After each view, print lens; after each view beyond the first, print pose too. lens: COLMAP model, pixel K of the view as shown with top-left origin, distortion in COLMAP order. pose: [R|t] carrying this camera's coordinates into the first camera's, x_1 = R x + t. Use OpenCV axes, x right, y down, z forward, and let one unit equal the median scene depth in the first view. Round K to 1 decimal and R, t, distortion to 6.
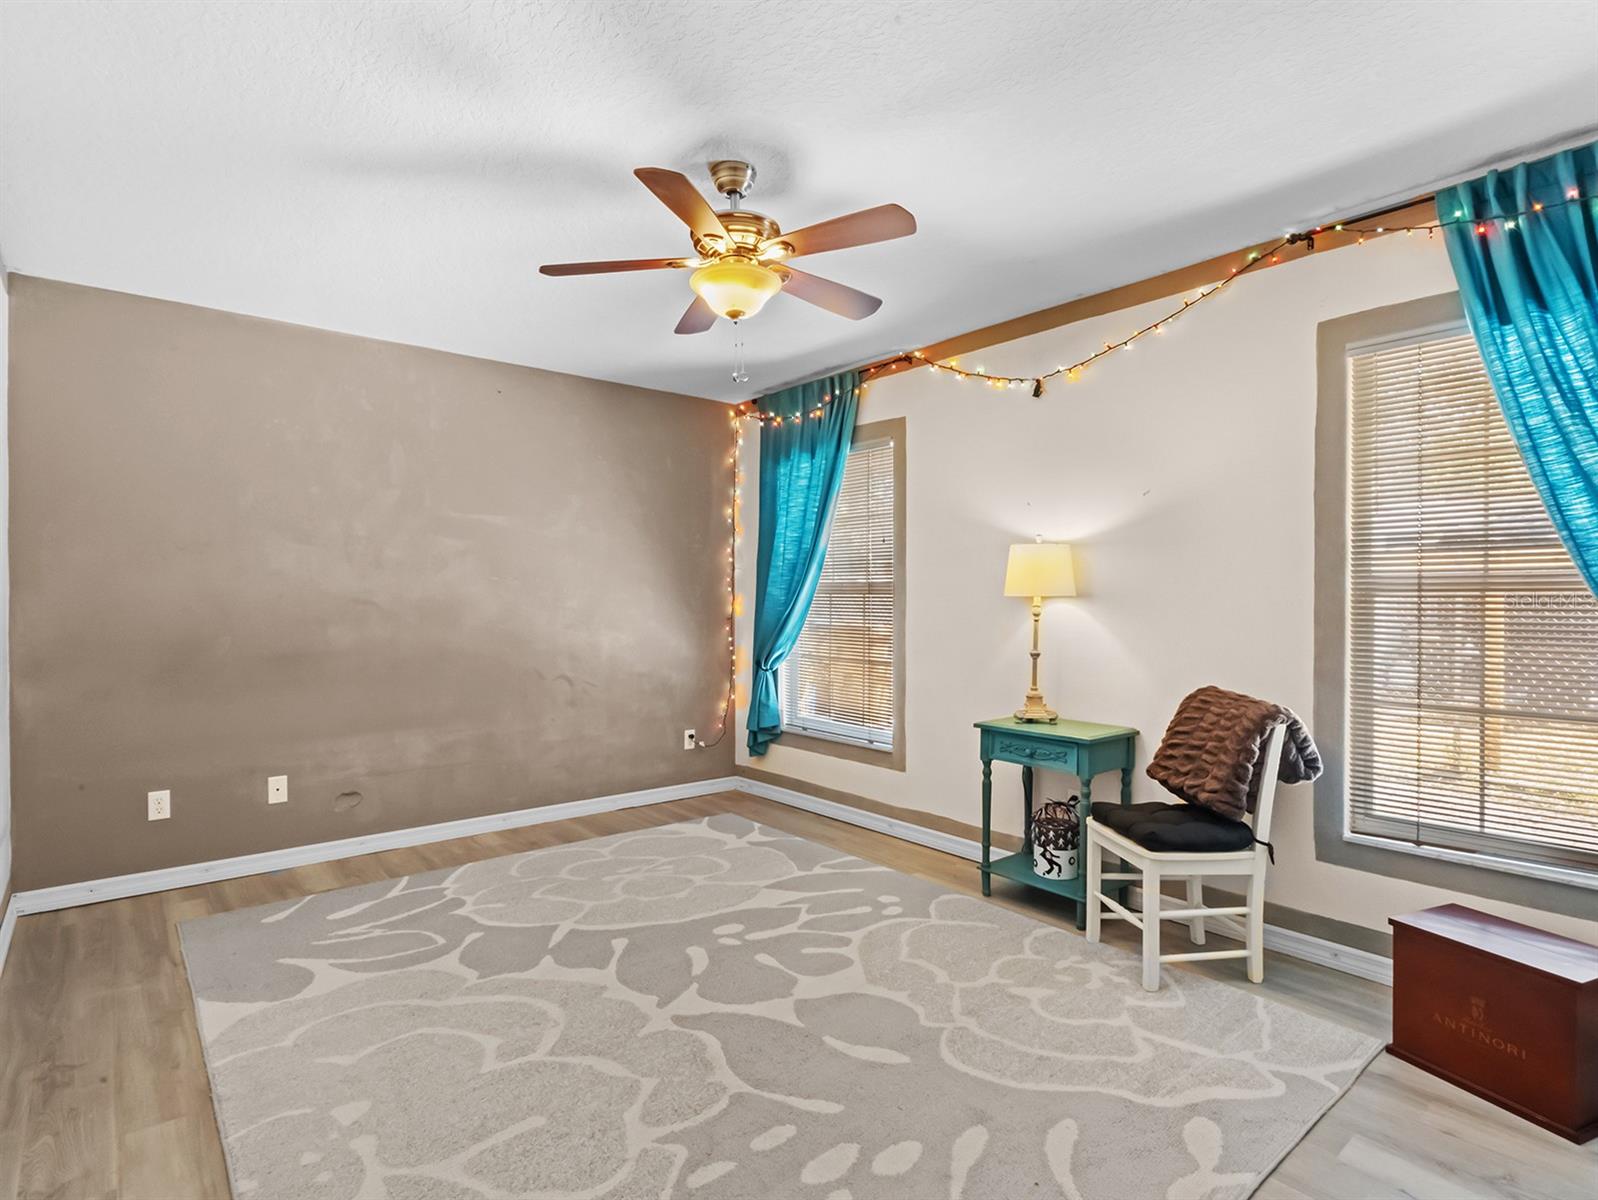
lens RADIAL K [[819.9, 0, 790.1], [0, 819.9, 601.4], [0, 0, 1]] dist [-0.009681, 0.004004]
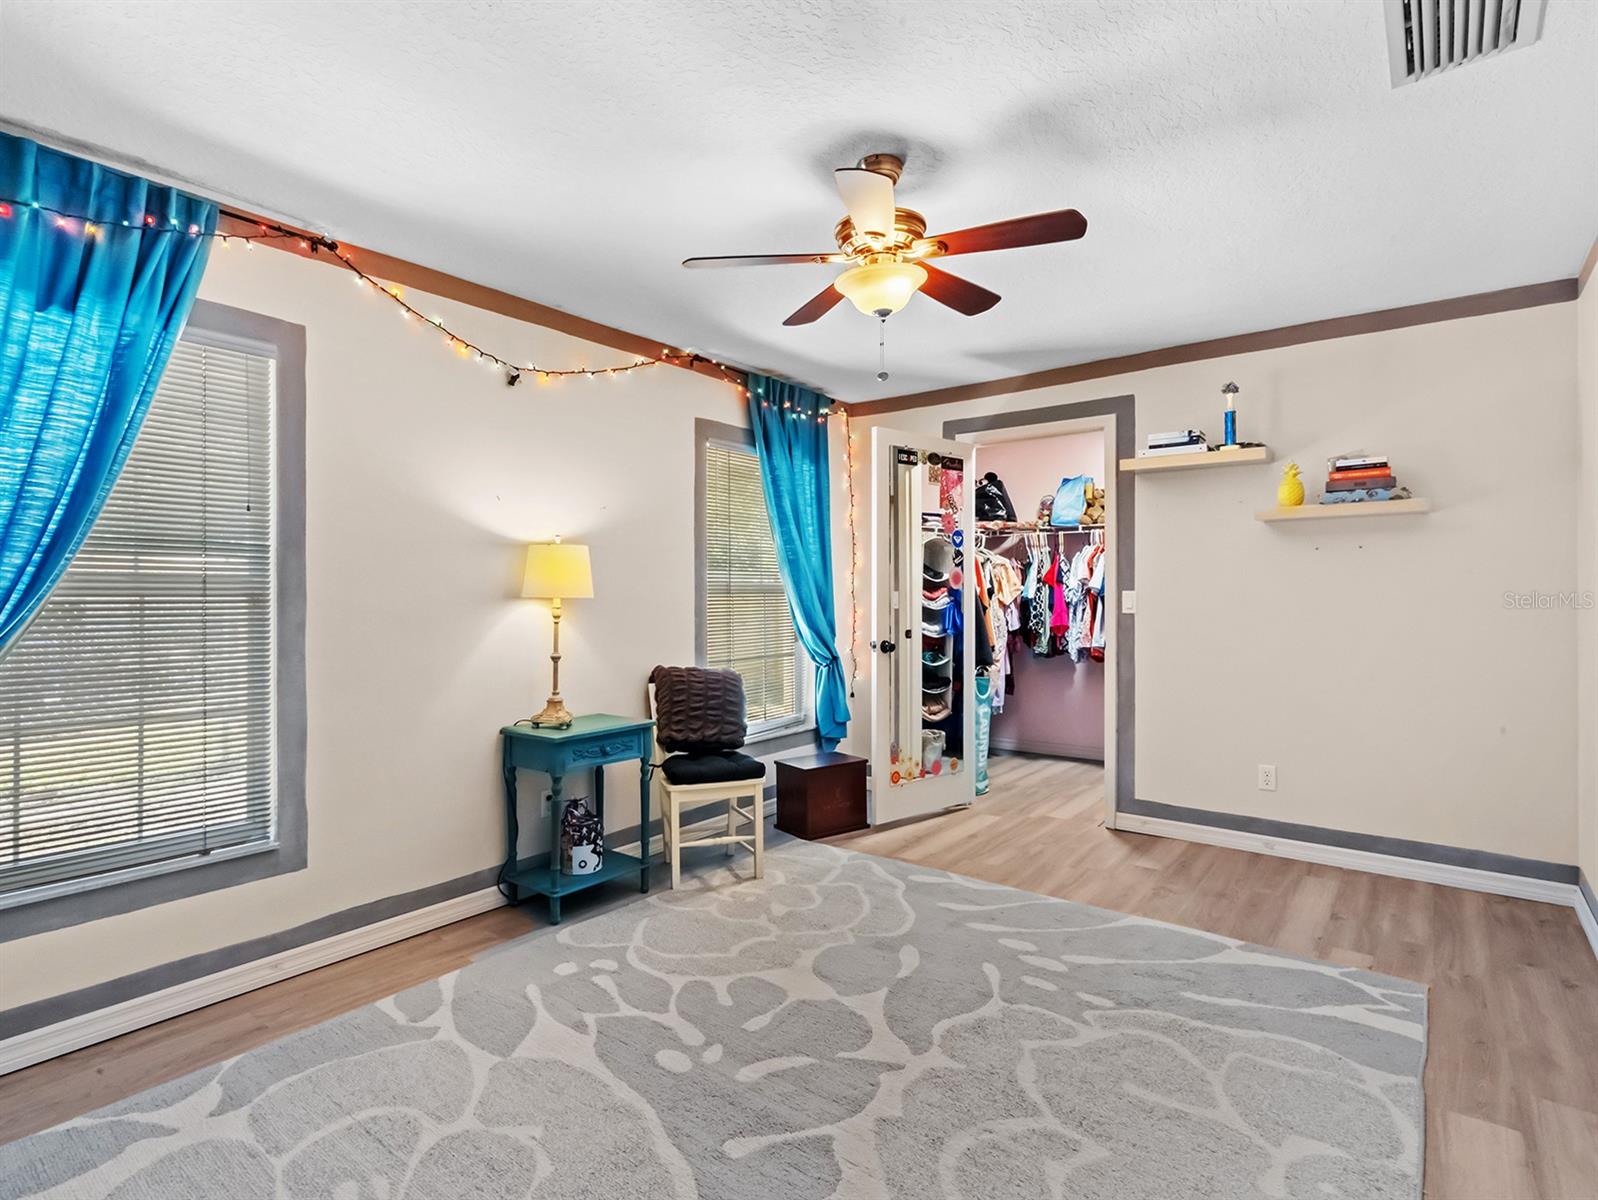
lens RADIAL K [[819.9, 0, 789.8], [0, 819.9, 590.6], [0, 0, 1]] dist [-0.009681, 0.004004]
pose [[-0.207985, 0.010413, 0.978077, -0.831307], [0.014230, 0.999870, -0.007620, -0.003978], [-0.978029, 0.012333, -0.208106, 1.085527]]
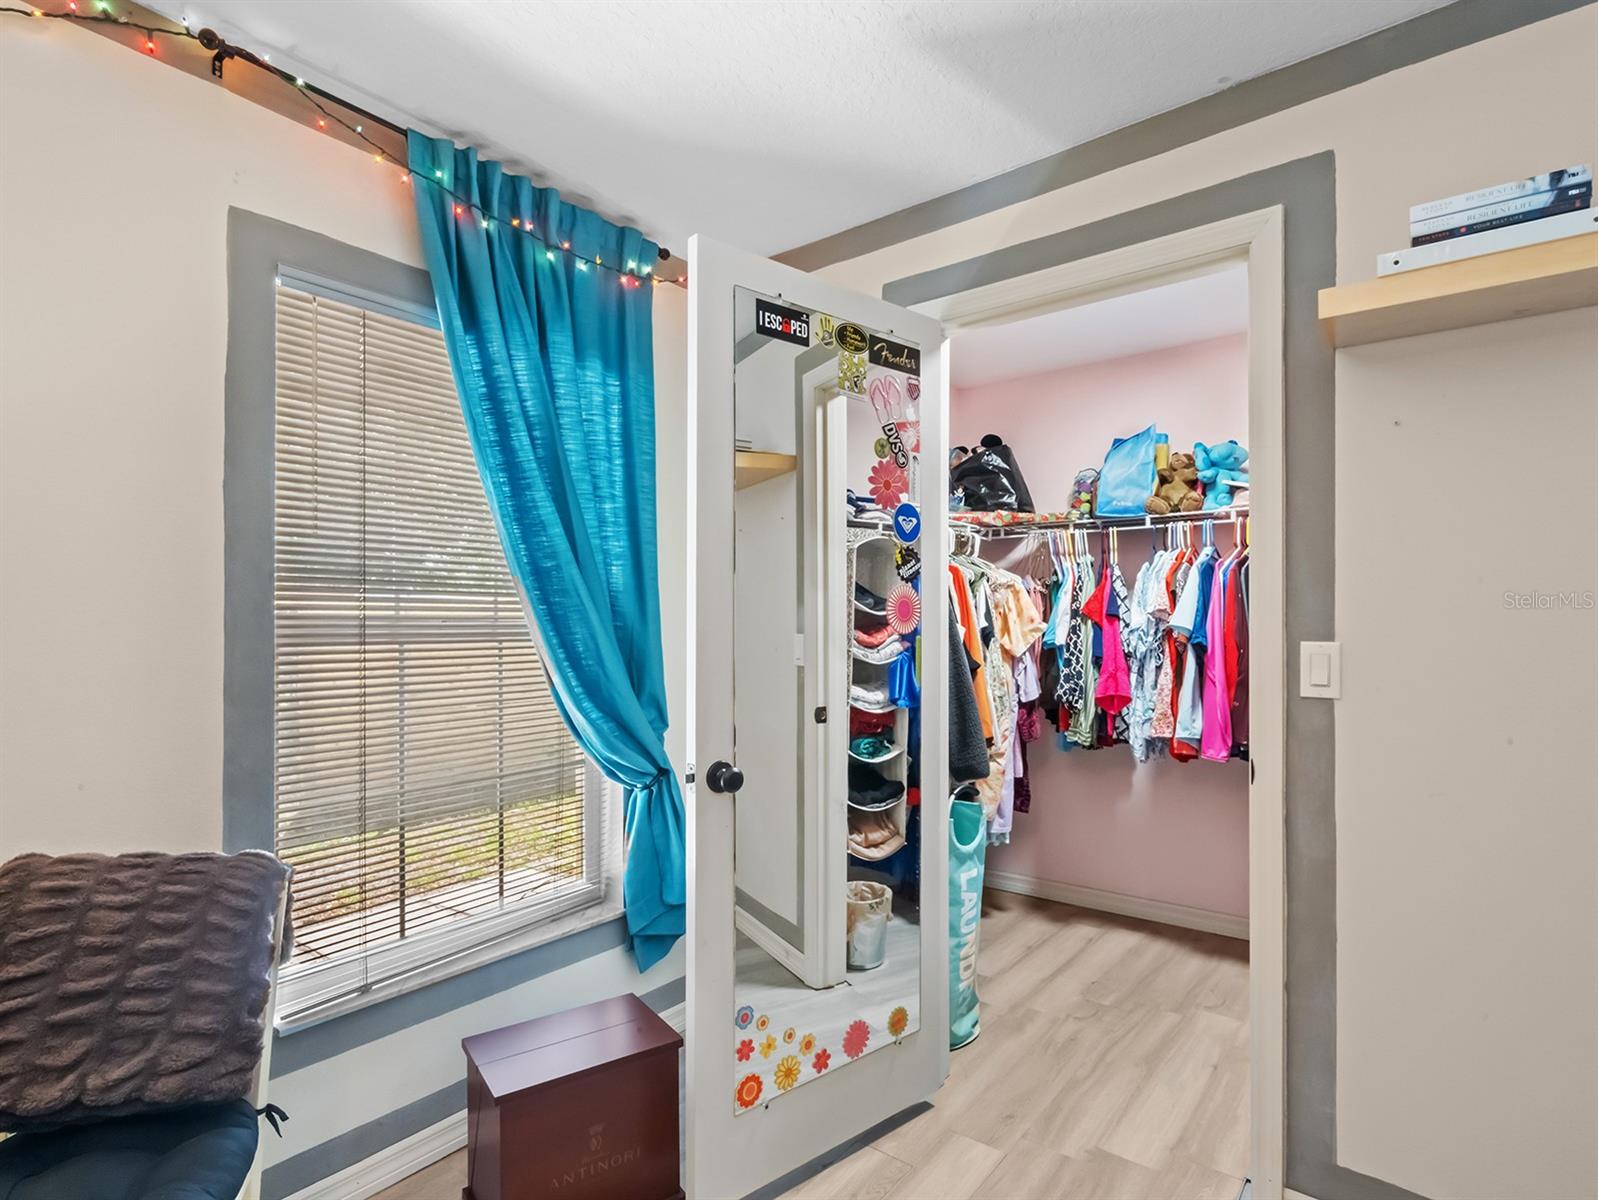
lens RADIAL K [[819.9, 0, 790.0], [0, 819.9, 623.5], [0, 0, 1]] dist [-0.009681, 0.004004]
pose [[-0.193158, 0.009034, 0.981126, -0.025461], [0.013209, 0.999891, -0.006606, -0.019591], [-0.981079, 0.011684, -0.193257, 0.672599]]
